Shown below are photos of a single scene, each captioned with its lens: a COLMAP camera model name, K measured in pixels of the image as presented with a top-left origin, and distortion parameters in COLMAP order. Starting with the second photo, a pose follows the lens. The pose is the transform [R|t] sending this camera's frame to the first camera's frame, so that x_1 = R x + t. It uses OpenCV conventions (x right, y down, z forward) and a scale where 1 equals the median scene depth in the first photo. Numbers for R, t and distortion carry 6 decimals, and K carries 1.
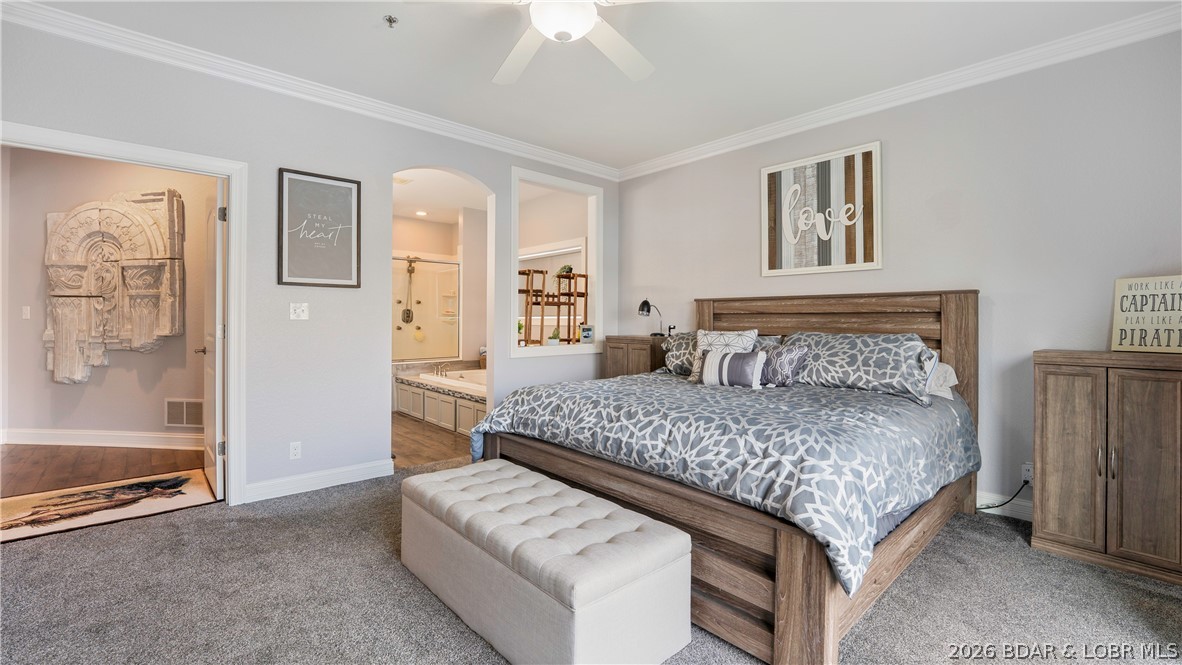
lens RADIAL K [[481.9, 0, 575.4], [0, 481.9, 321.6], [0, 0, 1]] dist [-0.001510, -0.000179]
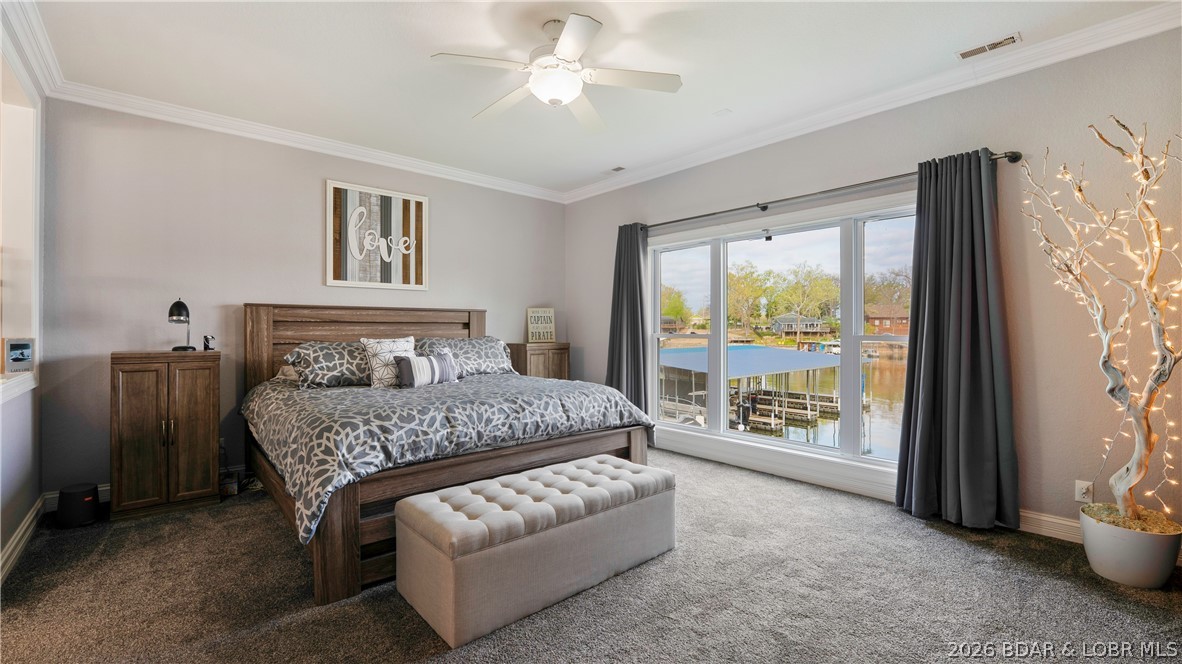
lens RADIAL K [[477.1, 0, 585.3], [0, 477.1, 334.4], [0, 0, 1]] dist [0.000604, -0.000342]
pose [[0.052436, -0.017573, 0.998470, -0.668814], [0.003327, 0.999843, 0.017423, -0.006573], [-0.998619, 0.002409, 0.052487, 0.452791]]
